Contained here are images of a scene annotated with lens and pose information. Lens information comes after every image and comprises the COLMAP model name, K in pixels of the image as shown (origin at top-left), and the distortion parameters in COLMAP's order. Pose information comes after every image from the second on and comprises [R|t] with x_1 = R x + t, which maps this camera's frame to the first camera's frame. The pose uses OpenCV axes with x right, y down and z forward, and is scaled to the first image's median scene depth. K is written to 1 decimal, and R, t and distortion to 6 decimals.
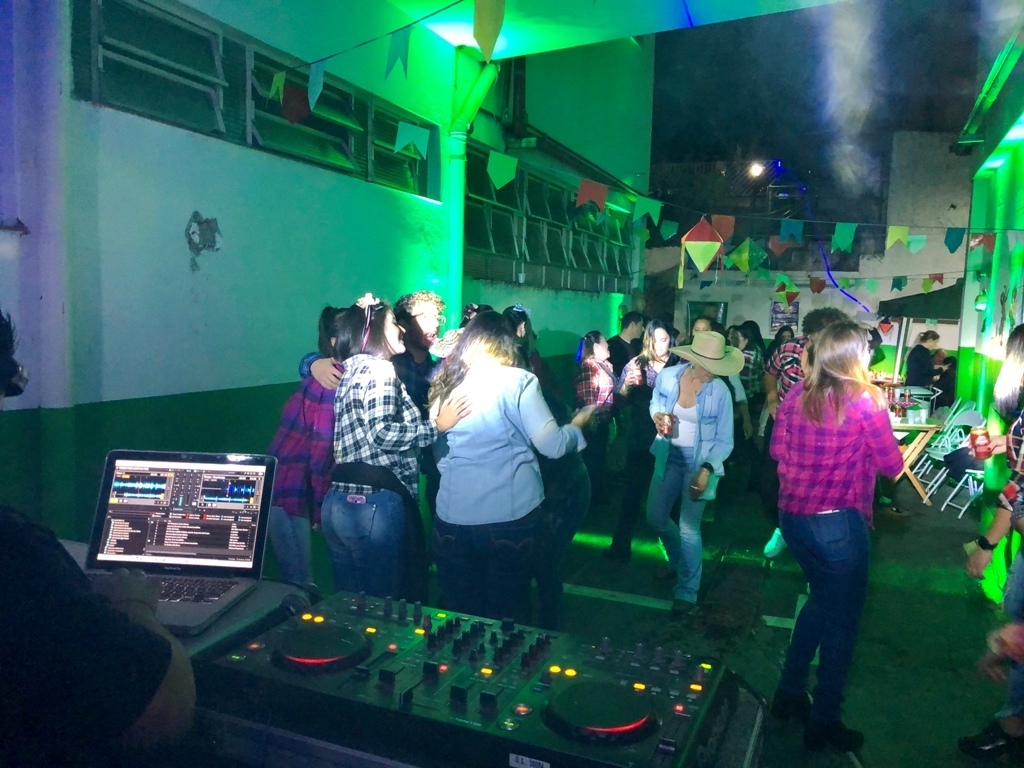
lens RADIAL K [[826.7, 0, 510.6], [0, 826.7, 384.1], [0, 0, 1]] dist [0.038673, -0.059534]
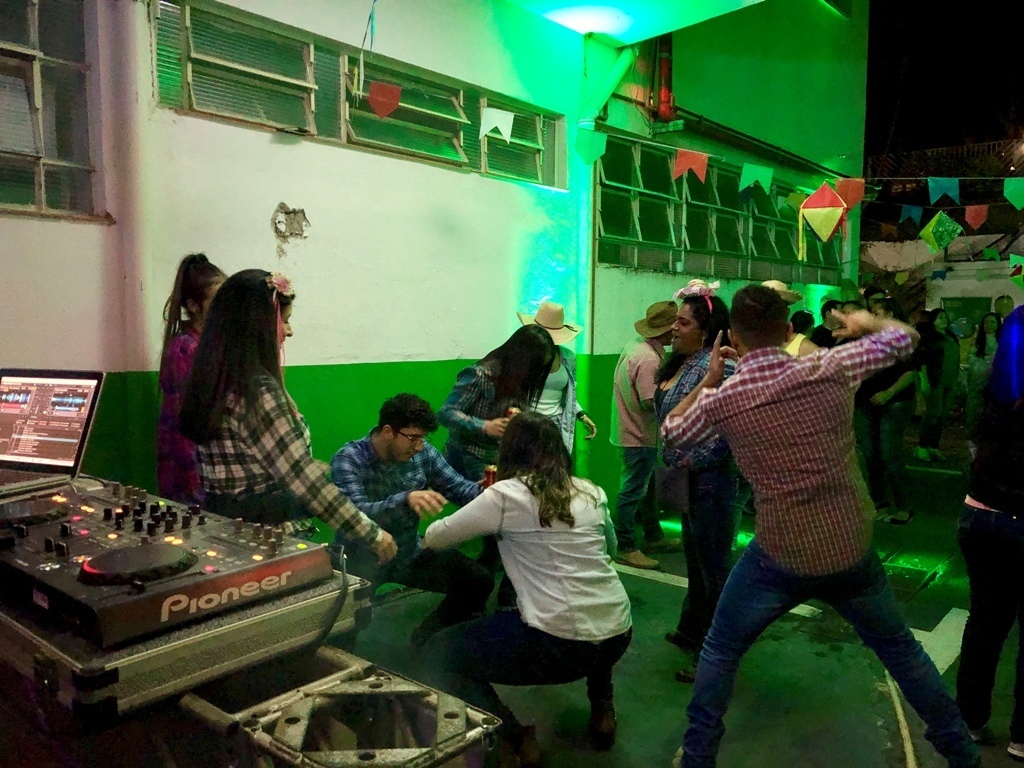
lens RADIAL K [[825.5, 0, 512.6], [0, 825.5, 389.1], [0, 0, 1]] dist [0.009179, 0.003408]
pose [[0.953956, -0.001578, -0.299942, 0.166985], [-0.001149, 0.999960, -0.008916, 0.034386], [0.299944, 0.008850, 0.953916, 0.026339]]
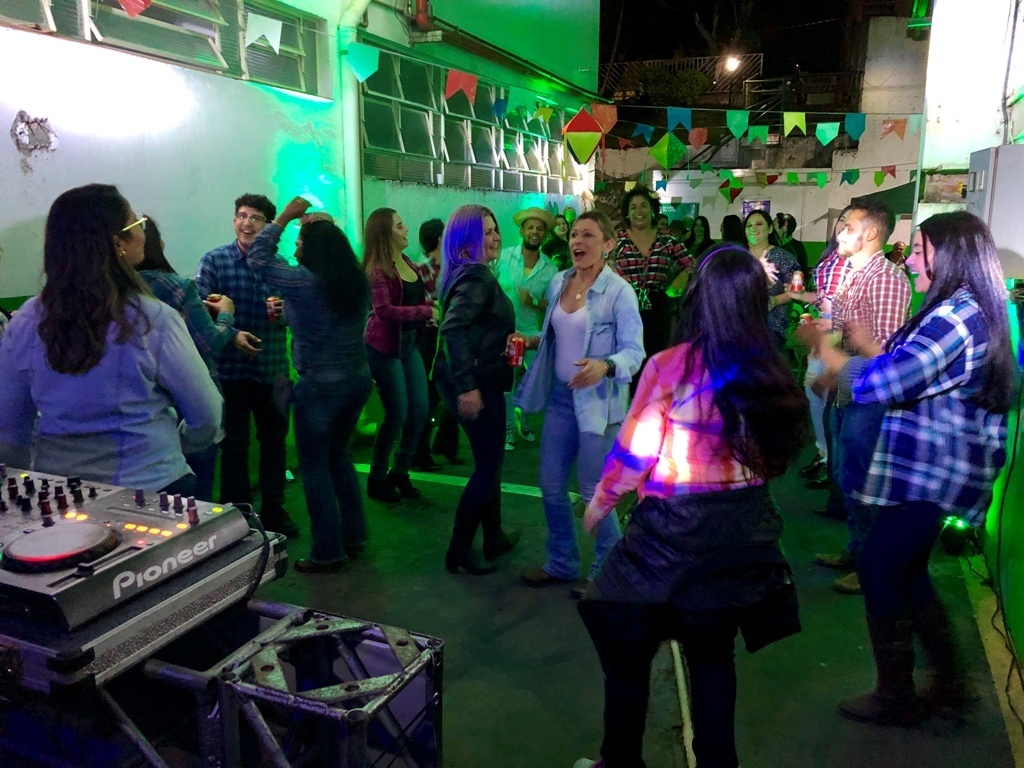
lens RADIAL K [[825.4, 0, 507.8], [0, 825.4, 379.1], [0, 0, 1]] dist [0.003095, 0.011331]
pose [[0.999667, -0.025366, -0.004753, 0.132112], [0.025719, 0.994438, 0.102130, 0.015998], [0.002136, -0.102219, 0.994760, -0.008397]]
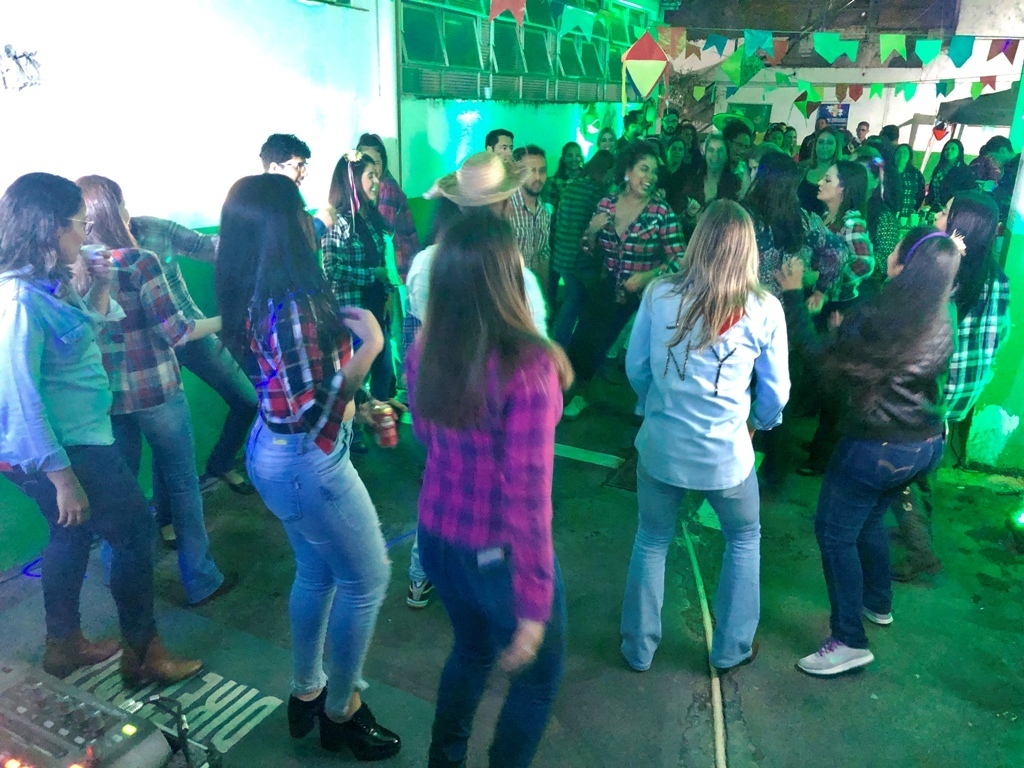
lens RADIAL K [[827.0, 0, 511.6], [0, 827.0, 388.1], [0, 0, 1]] dist [0.004350, -0.002808]
pose [[0.997990, 0.015664, -0.061408, 0.142562], [-0.000638, 0.971406, 0.237422, -0.042608], [0.063371, -0.236905, 0.969464, 0.068761]]
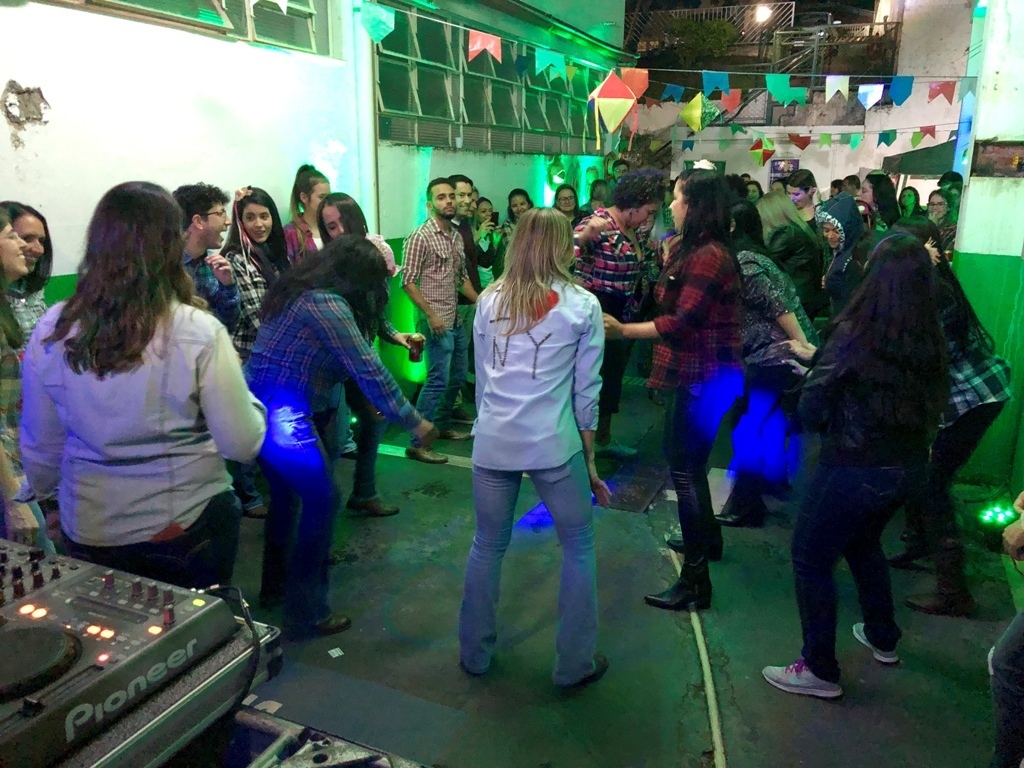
lens RADIAL K [[827.0, 0, 511.6], [0, 827.0, 388.1], [0, 0, 1]] dist [0.004350, -0.002808]
pose [[0.999605, -0.016879, -0.022473, 0.128468], [0.020334, 0.986309, 0.163650, -0.006979], [0.019403, -0.164042, 0.986262, 0.033527]]
